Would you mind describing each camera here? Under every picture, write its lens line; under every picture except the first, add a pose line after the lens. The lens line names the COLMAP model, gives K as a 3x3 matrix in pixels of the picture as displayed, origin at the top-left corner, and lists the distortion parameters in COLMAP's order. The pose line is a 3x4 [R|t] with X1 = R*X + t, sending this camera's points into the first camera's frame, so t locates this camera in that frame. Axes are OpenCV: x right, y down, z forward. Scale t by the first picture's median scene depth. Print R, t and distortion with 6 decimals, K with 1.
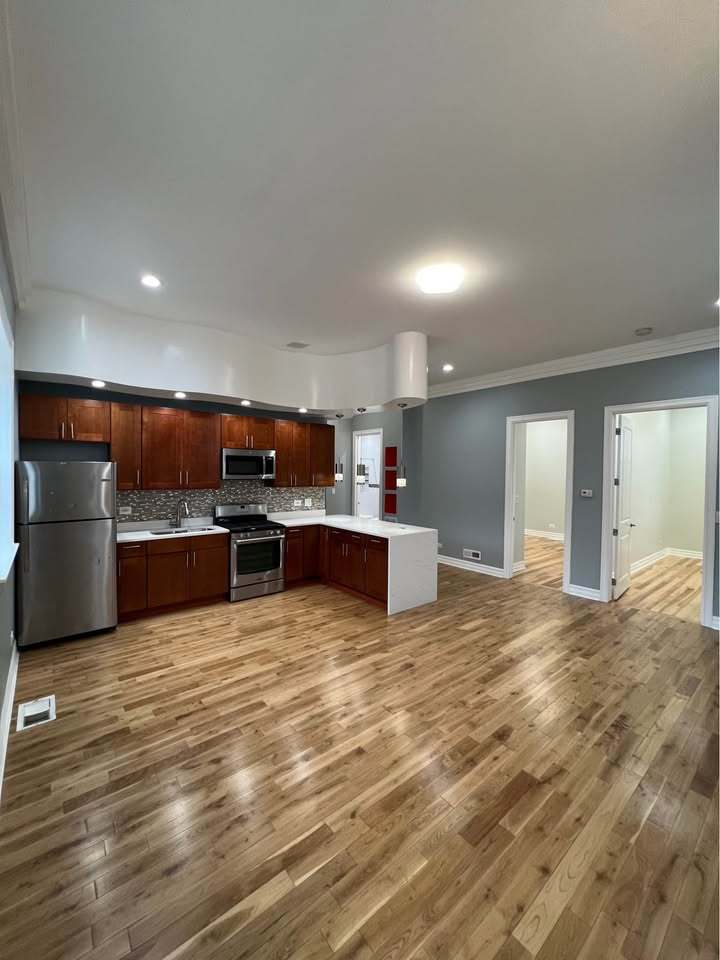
lens RADIAL K [[383.8, 0, 360.0], [0, 383.8, 480.0], [0, 0, 1]] dist [0.000733, 0.000270]
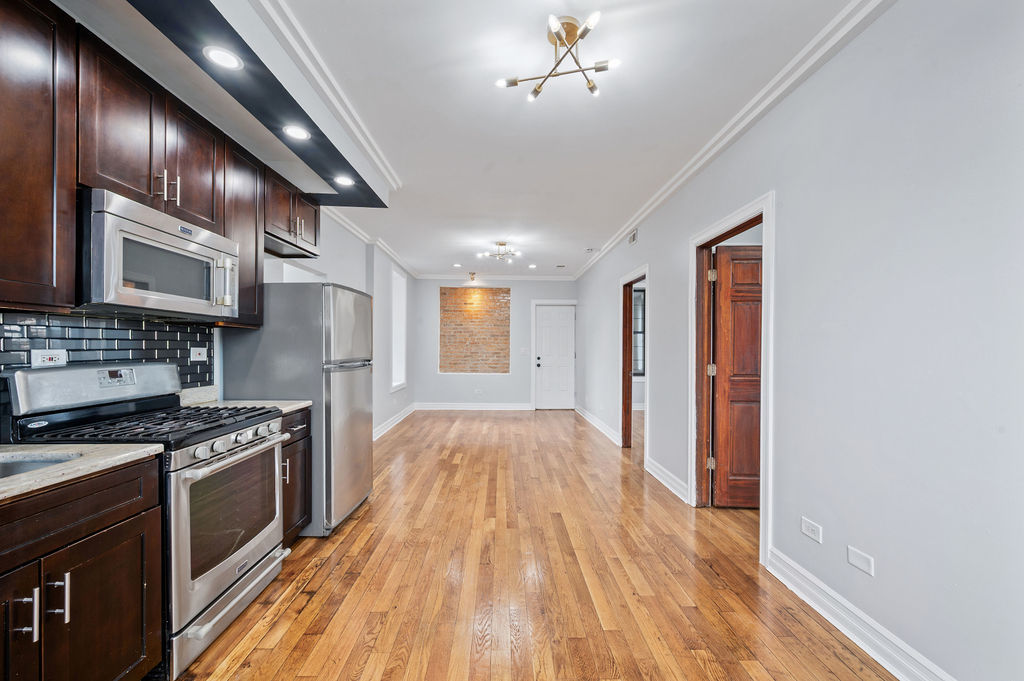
lens RADIAL K [[407.5, 0, 509.0], [0, 407.5, 345.1], [0, 0, 1]] dist [-0.000850, -0.000004]
pose [[0.619185, -0.005196, 0.785228, -0.406177], [0.020801, 0.999736, -0.009787, 0.061213], [-0.784970, 0.022394, 0.619130, 0.569021]]
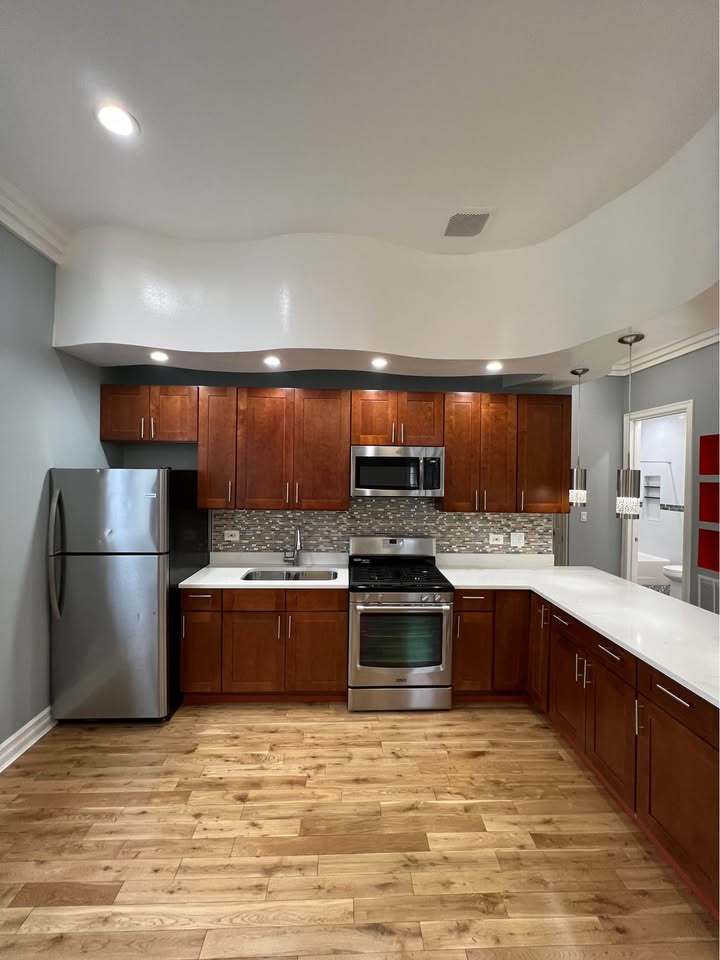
lens RADIAL K [[383.8, 0, 360.0], [0, 383.8, 480.0], [0, 0, 1]] dist [0.000733, 0.000270]
pose [[0.798108, 0.004297, -0.602498, 0.021287], [-0.019407, 0.999639, -0.018578, -0.016391], [0.602201, 0.026520, 0.797904, 0.523203]]
